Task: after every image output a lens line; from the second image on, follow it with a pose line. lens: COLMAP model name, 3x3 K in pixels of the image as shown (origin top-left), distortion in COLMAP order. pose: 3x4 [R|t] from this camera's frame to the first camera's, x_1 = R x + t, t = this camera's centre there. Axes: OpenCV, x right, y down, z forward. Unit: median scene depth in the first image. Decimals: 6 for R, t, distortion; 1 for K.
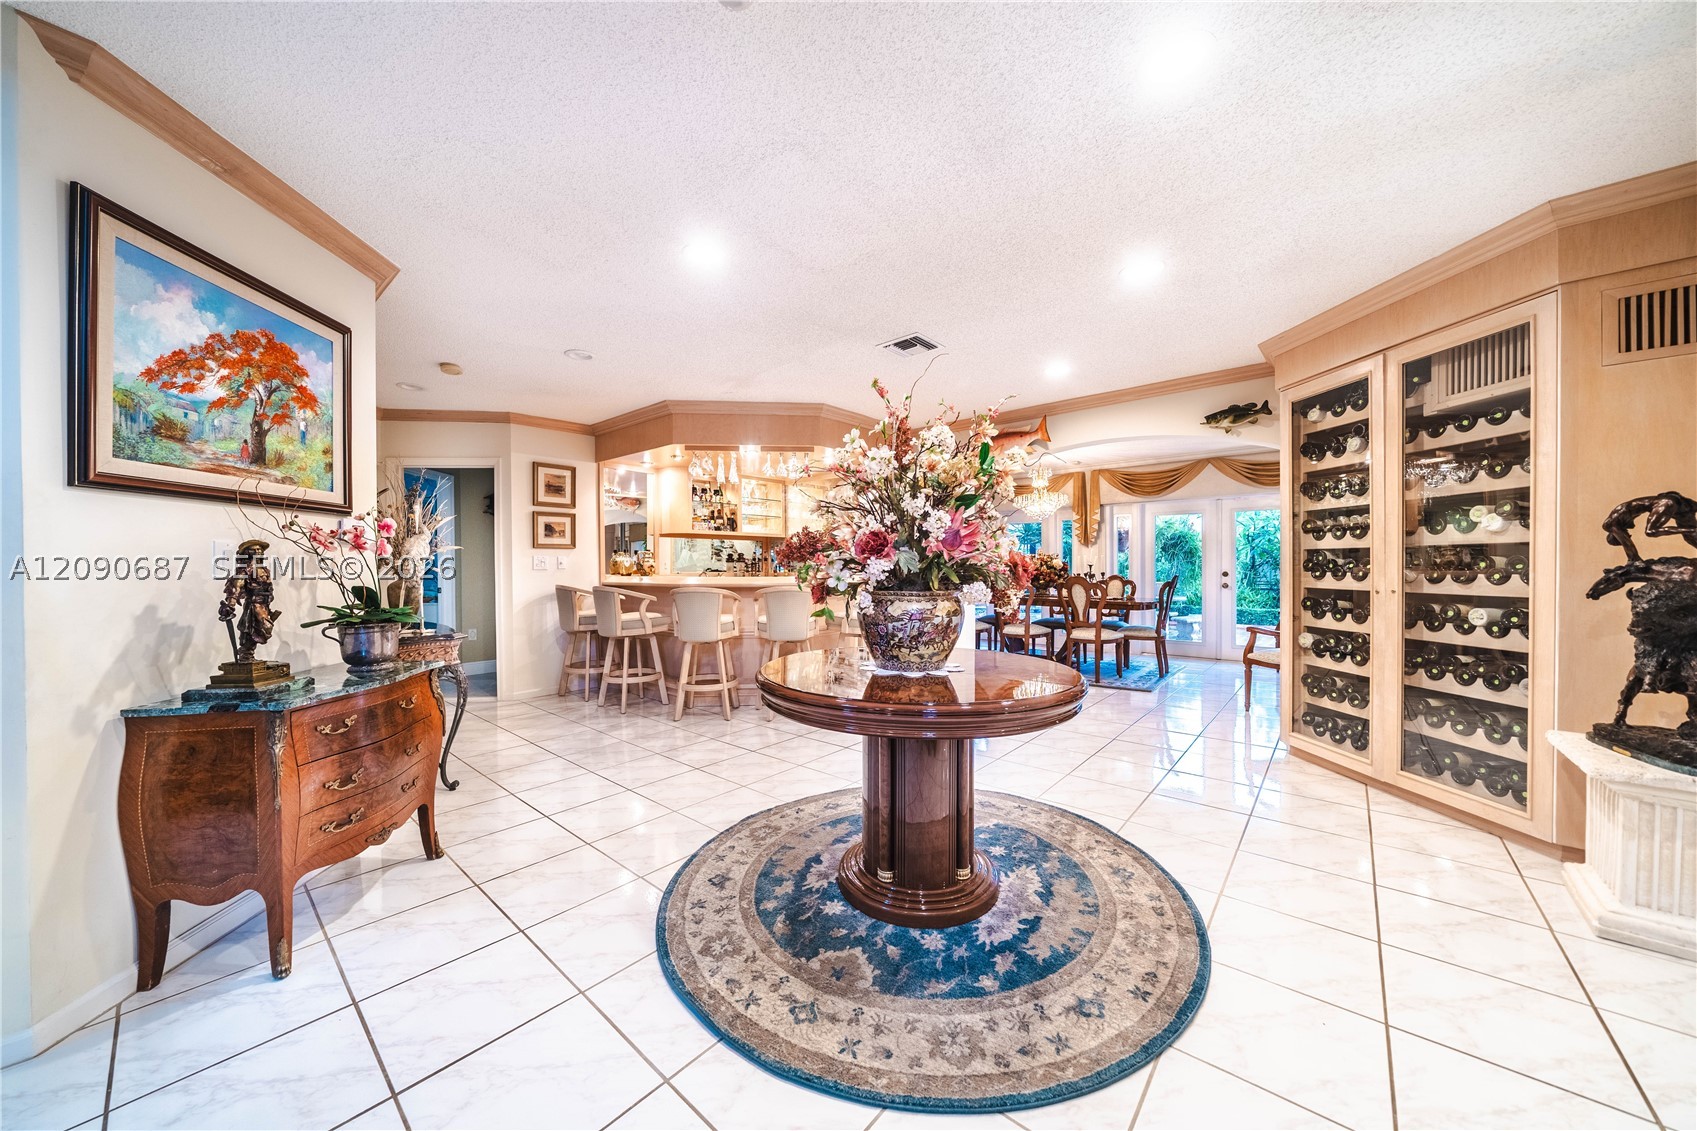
lens RADIAL K [[586.3, 0, 825.9], [0, 586.3, 571.5], [0, 0, 1]] dist [-0.000216, -0.000050]
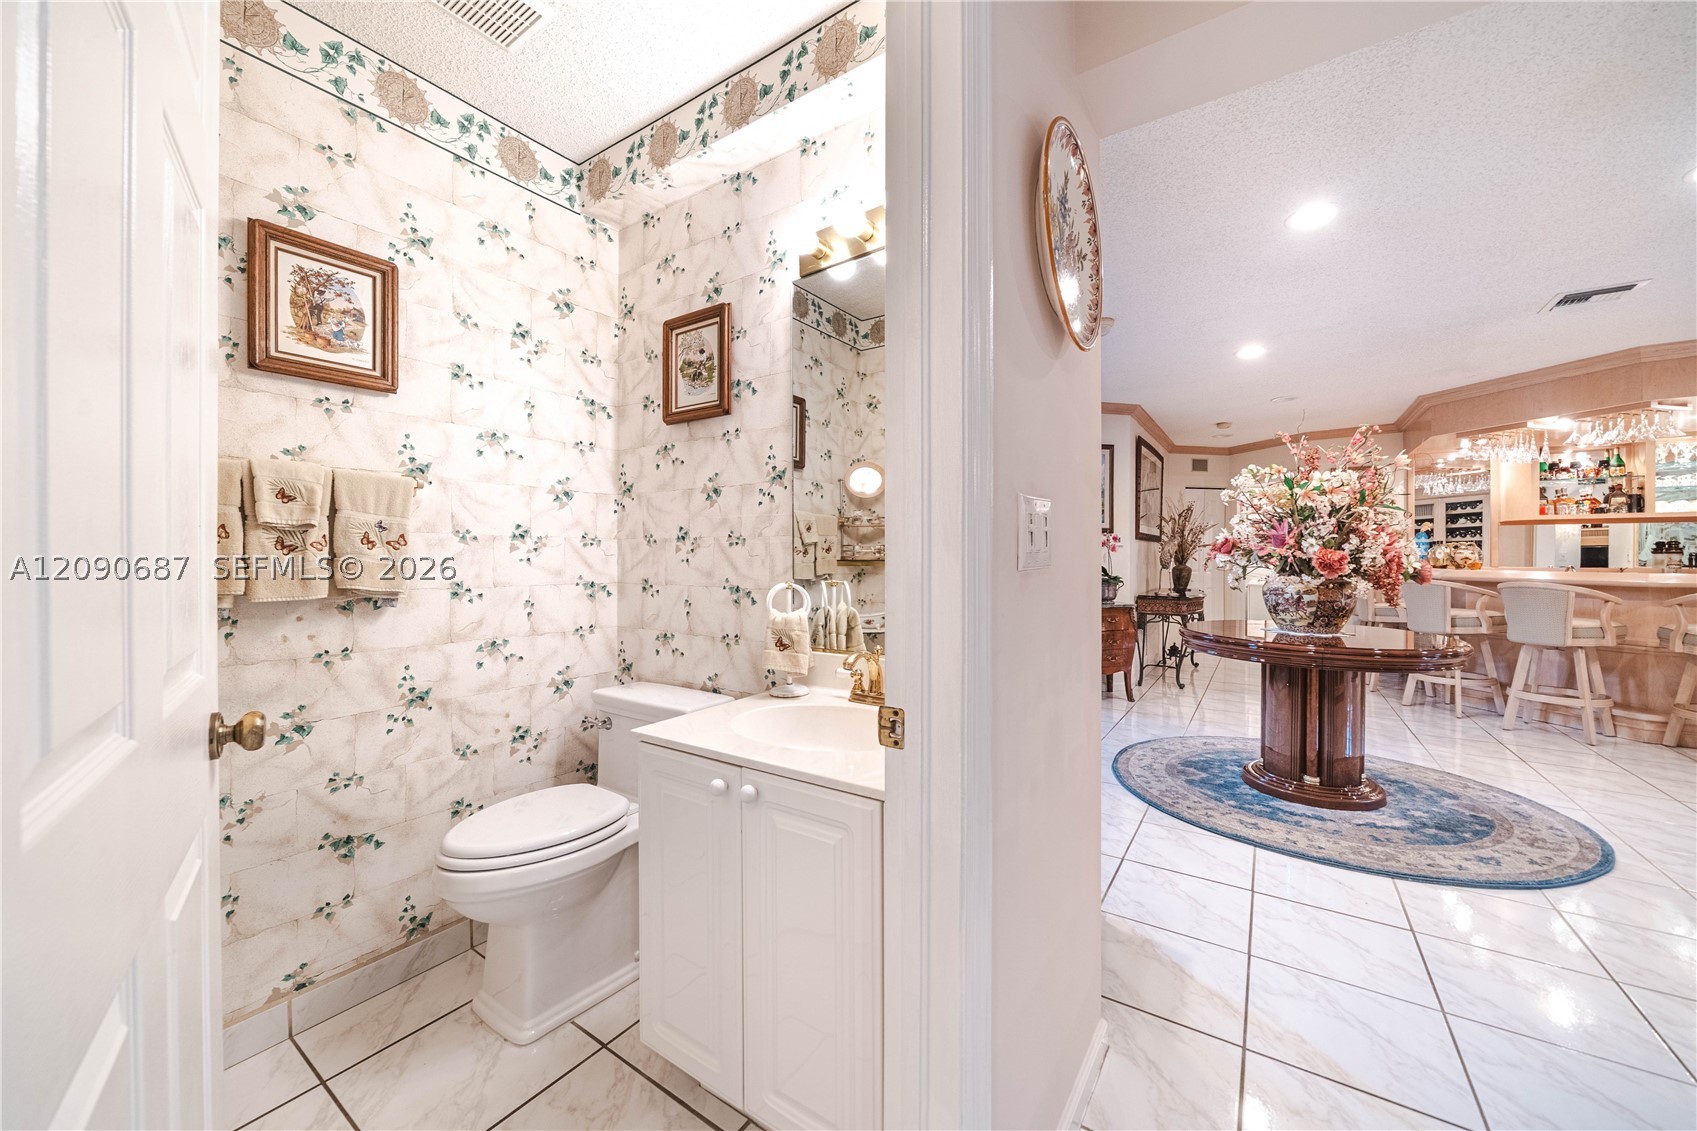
lens RADIAL K [[598.3, 0, 848.5], [0, 598.3, 565.5], [0, 0, 1]] dist [-0.000227, -0.000059]
pose [[0.106994, 0.017119, -0.994112, 1.638569], [-0.011671, 0.999804, 0.015961, -0.003194], [0.994191, 0.009895, 0.107173, -0.261265]]
